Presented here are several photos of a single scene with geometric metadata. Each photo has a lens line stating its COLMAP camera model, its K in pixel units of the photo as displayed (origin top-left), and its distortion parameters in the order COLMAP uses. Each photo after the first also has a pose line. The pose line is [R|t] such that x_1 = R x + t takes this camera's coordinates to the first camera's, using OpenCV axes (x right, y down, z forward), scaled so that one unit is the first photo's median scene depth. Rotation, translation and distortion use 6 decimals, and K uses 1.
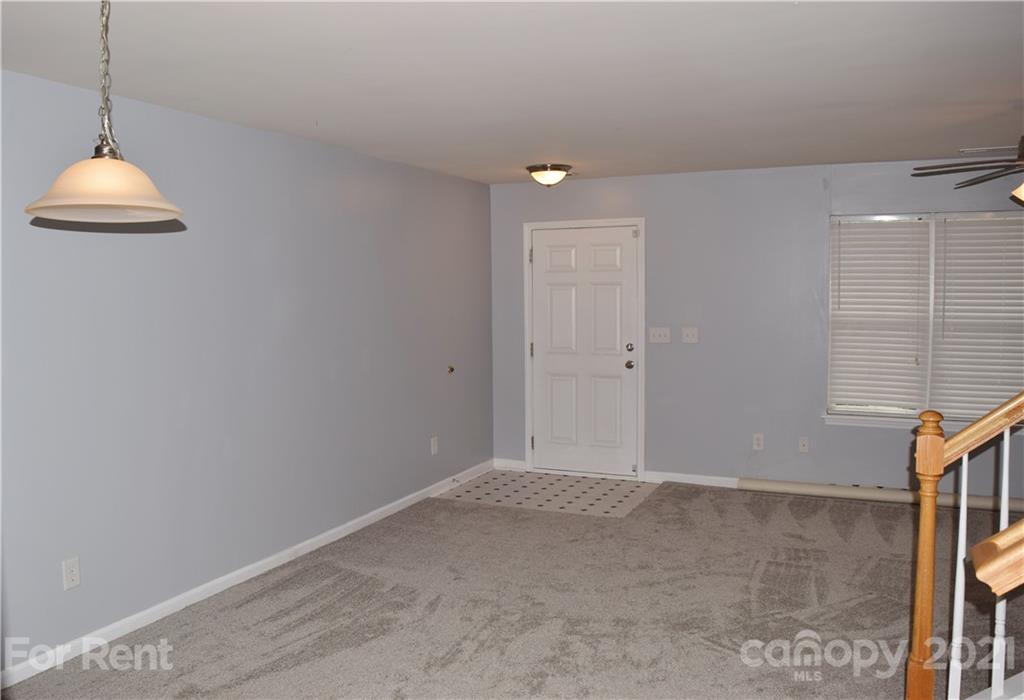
lens RADIAL K [[898.3, 0, 510.0], [0, 898.3, 345.5], [0, 0, 1]] dist [-0.057812, -0.002936]
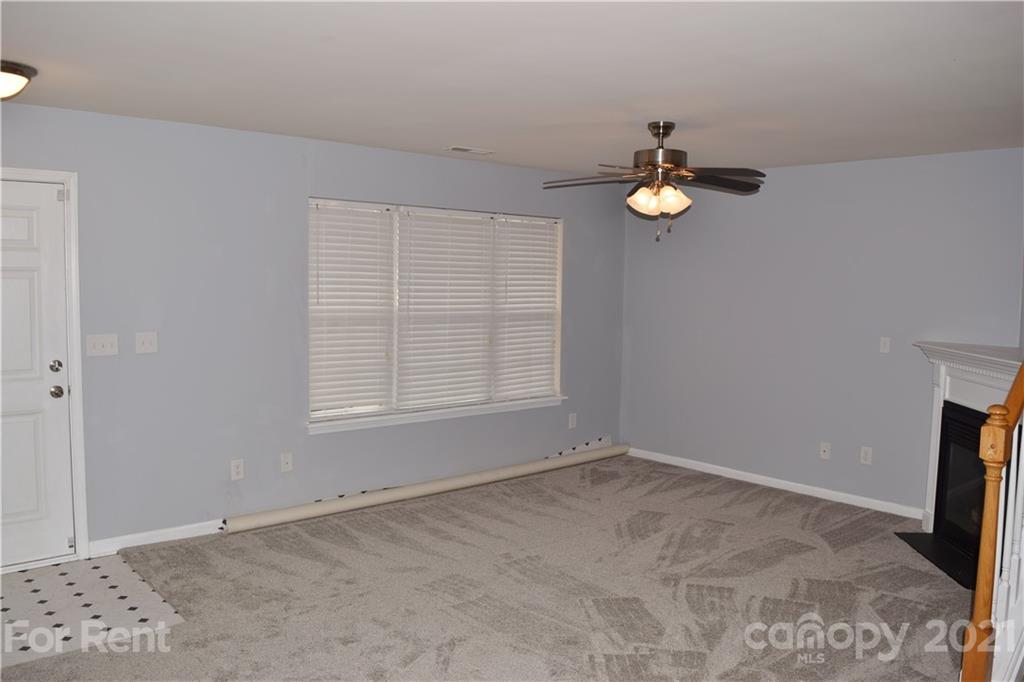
lens RADIAL K [[809.8, 0, 514.3], [0, 809.8, 343.6], [0, 0, 1]] dist [-0.088531, 0.020086]
pose [[0.405430, -0.058956, 0.912223, -0.286936], [0.038827, 0.998128, 0.047252, -0.031670], [-0.913301, 0.016261, 0.406960, 0.497950]]
